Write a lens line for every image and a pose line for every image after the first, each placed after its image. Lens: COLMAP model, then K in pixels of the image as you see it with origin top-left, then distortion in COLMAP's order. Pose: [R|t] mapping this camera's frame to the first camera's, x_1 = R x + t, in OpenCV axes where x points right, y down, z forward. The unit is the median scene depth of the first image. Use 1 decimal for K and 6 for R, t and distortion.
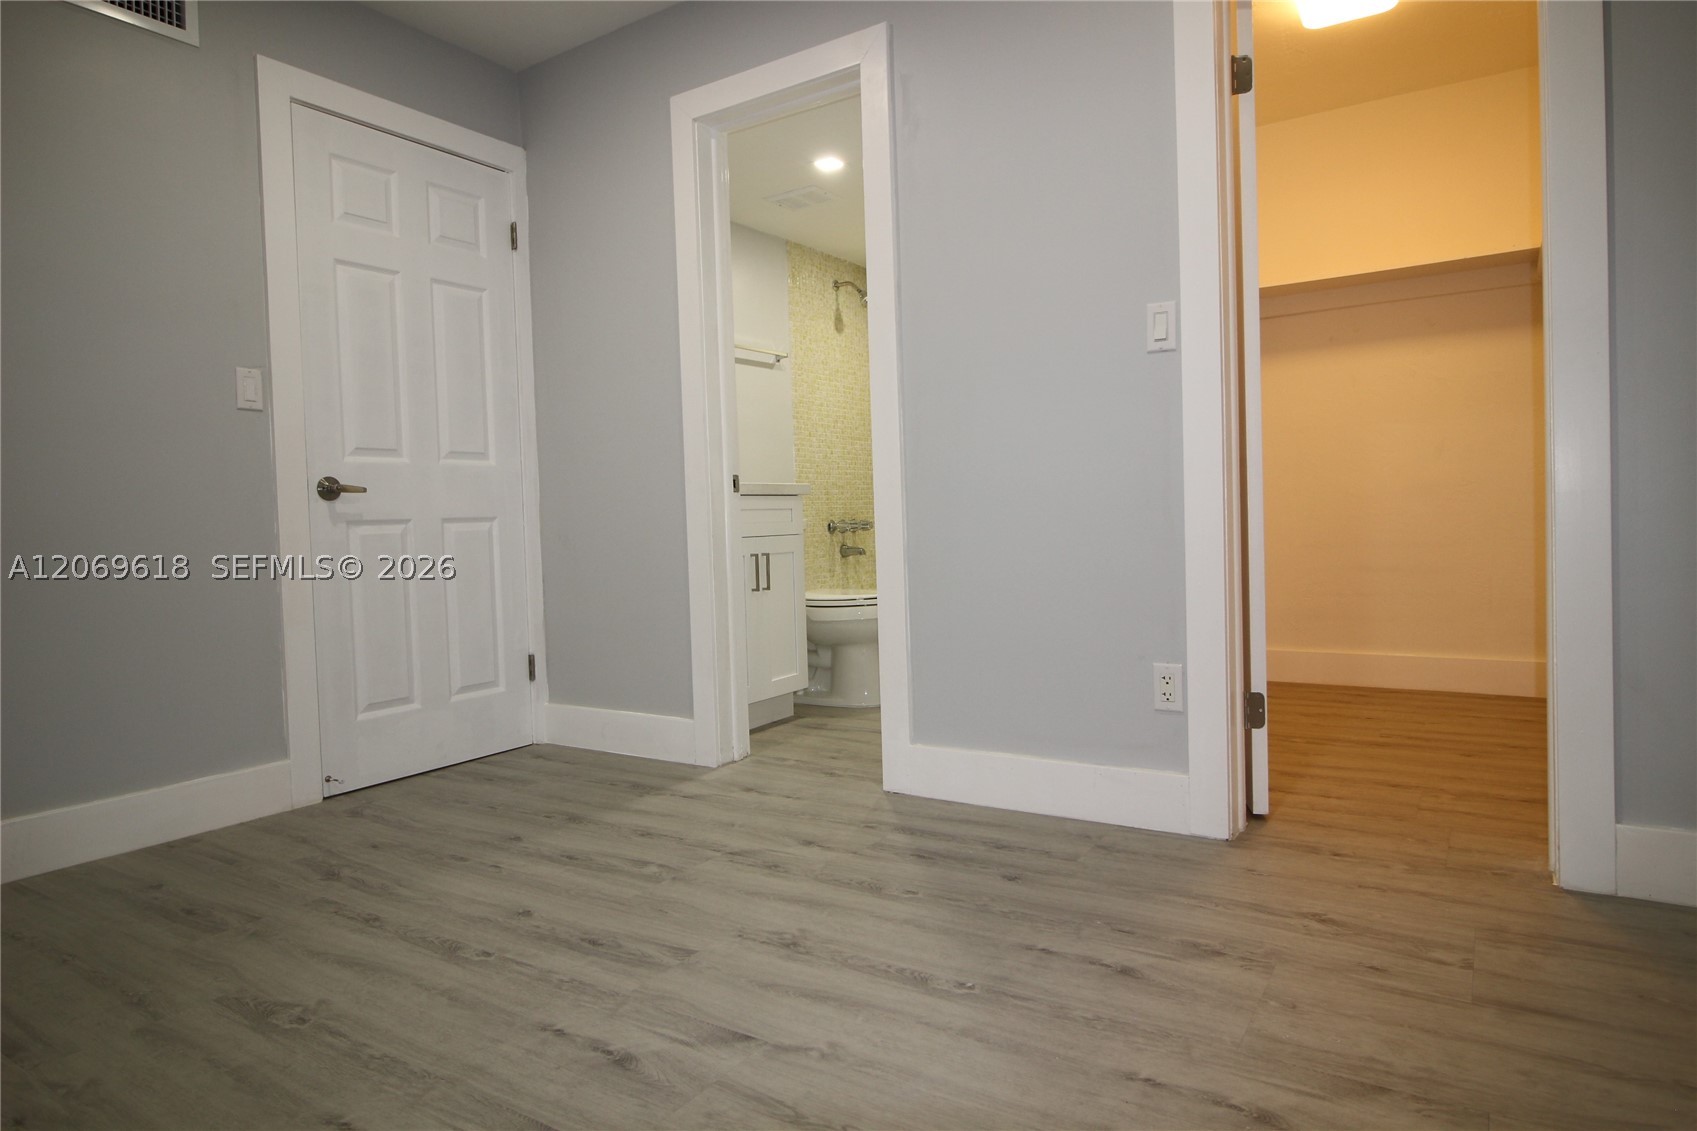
lens RADIAL K [[996.2, 0, 846.2], [0, 996.2, 559.7], [0, 0, 1]] dist [-0.008379, -0.000447]
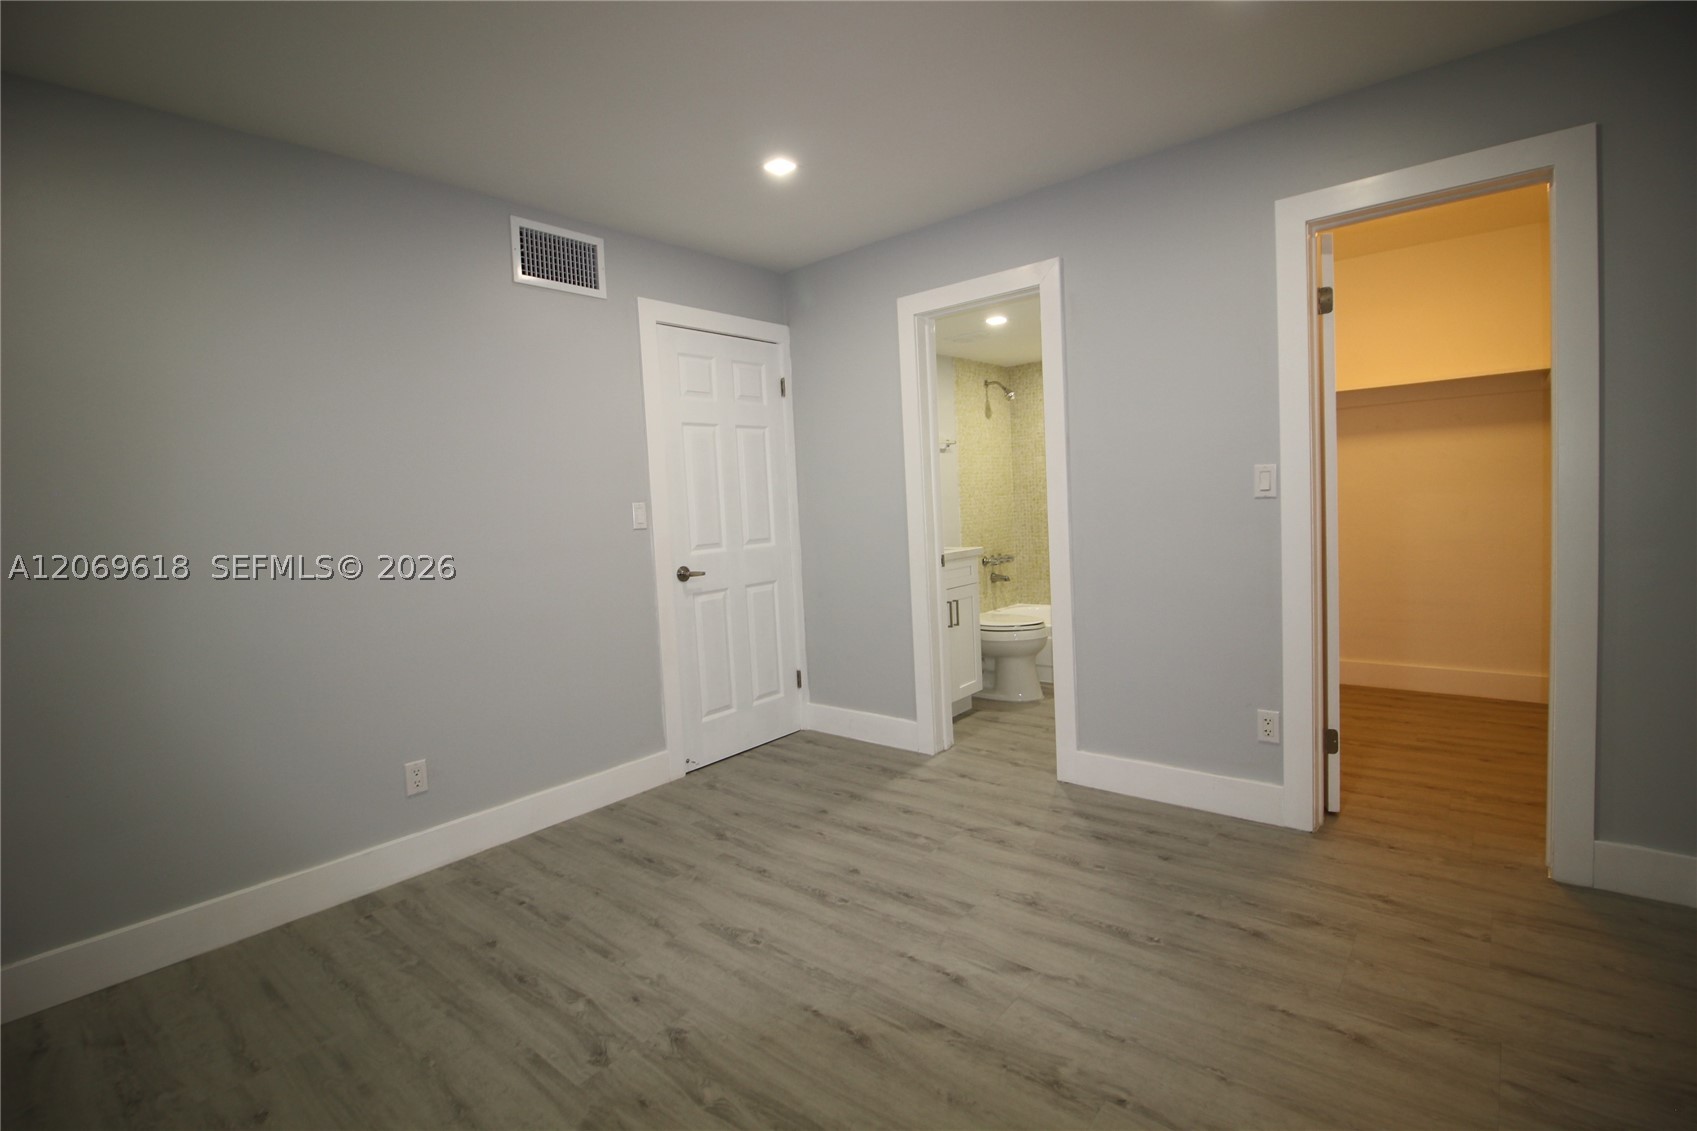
lens RADIAL K [[779.8, 0, 844.3], [0, 779.8, 558.4], [0, 0, 1]] dist [-0.013639, -0.007069]
pose [[0.991640, -0.009584, -0.128675, -0.120883], [0.014532, 0.999188, 0.037568, -0.140934], [0.128211, -0.039124, 0.990975, -0.166164]]
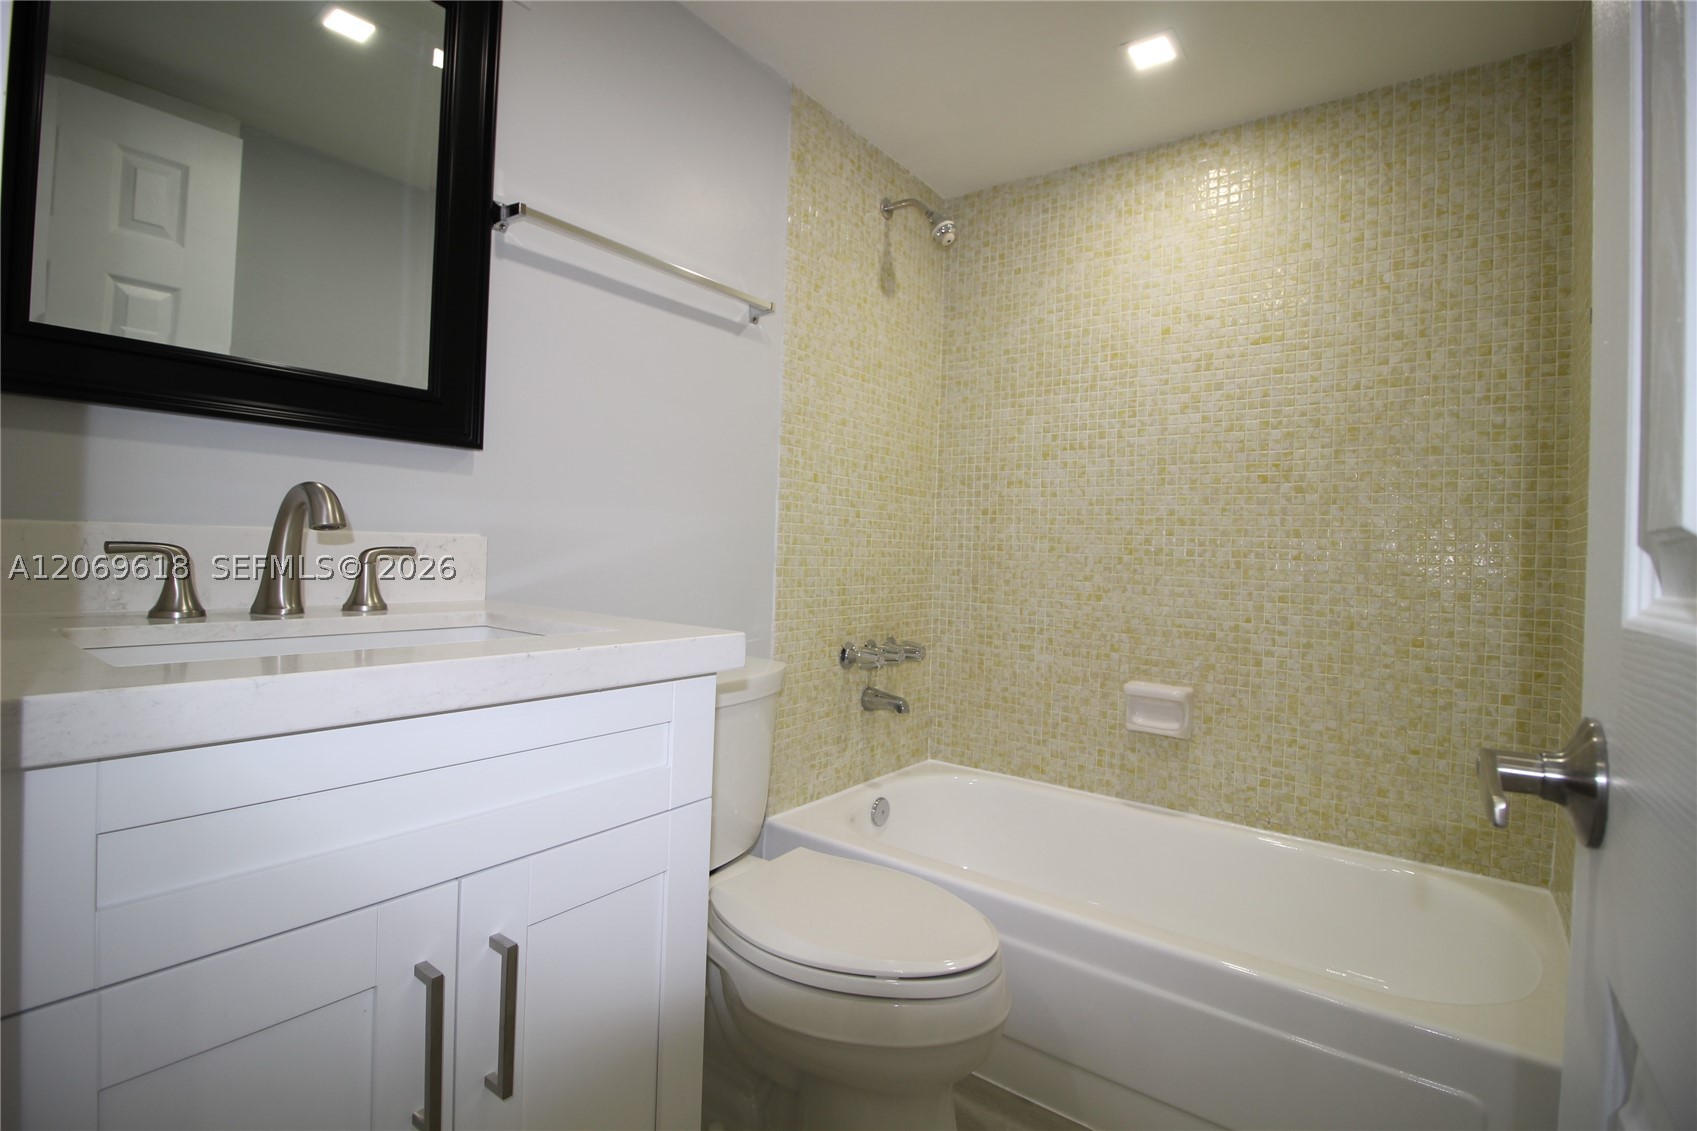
lens RADIAL K [[779.8, 0, 847.0], [0, 779.8, 556.8], [0, 0, 1]] dist [-0.013639, -0.007069]
pose [[0.996191, 0.066413, -0.056498, 0.008279], [-0.068267, 0.997168, -0.031545, -0.126450], [0.054244, 0.035281, 0.997904, 1.034453]]
